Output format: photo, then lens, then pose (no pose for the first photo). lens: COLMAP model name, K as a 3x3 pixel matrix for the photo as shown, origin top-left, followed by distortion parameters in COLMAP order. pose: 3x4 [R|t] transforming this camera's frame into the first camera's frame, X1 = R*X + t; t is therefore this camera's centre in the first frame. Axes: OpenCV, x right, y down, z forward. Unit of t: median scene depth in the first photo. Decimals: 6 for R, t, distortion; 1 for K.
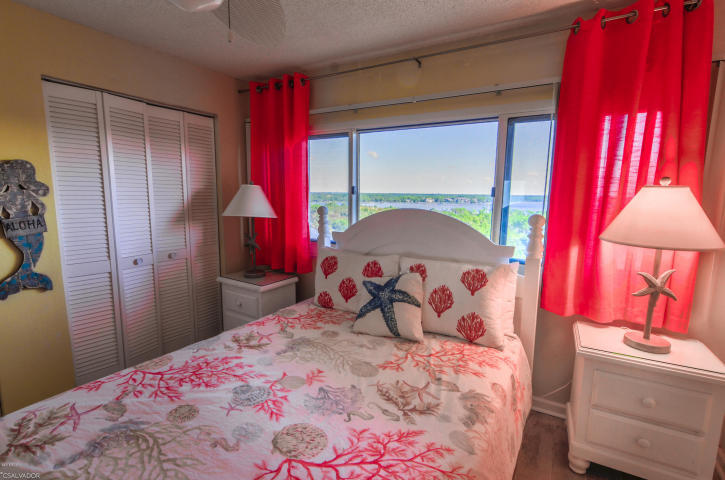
lens RADIAL K [[346.2, 0, 360.9], [0, 346.2, 242.7], [0, 0, 1]] dist [-0.001854, 0.001161]
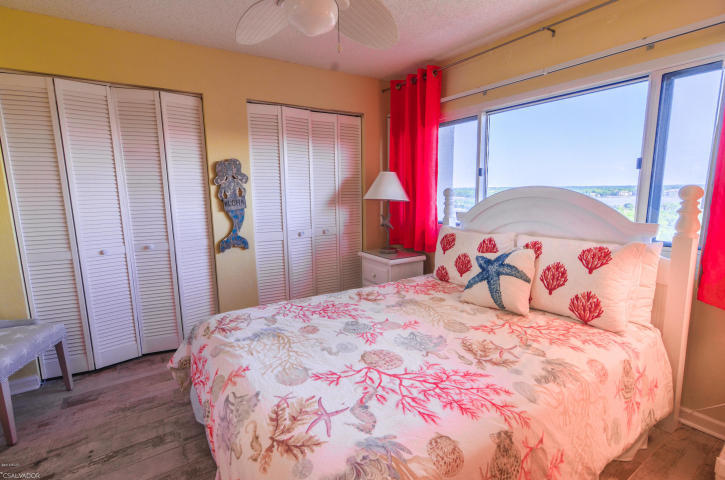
lens RADIAL K [[346.2, 0, 360.9], [0, 346.2, 242.7], [0, 0, 1]] dist [-0.001854, 0.001161]
pose [[0.899664, 0.040761, -0.434676, 0.159343], [-0.036074, 0.999168, 0.019032, 0.069403], [0.435090, -0.001442, 0.900386, -0.094552]]
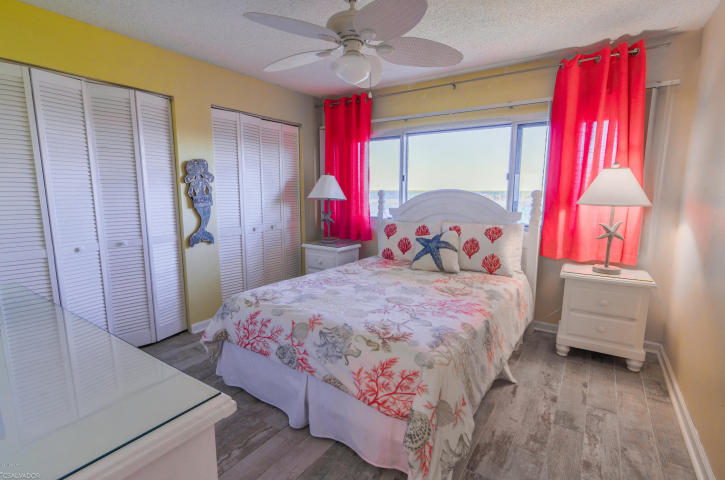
lens RADIAL K [[346.2, 0, 360.9], [0, 346.2, 242.7], [0, 0, 1]] dist [-0.001854, 0.001161]
pose [[0.998169, -0.002449, -0.060442, -0.152948], [0.002871, 0.999972, 0.006893, 0.130420], [0.060423, -0.007054, 0.998148, -0.521729]]
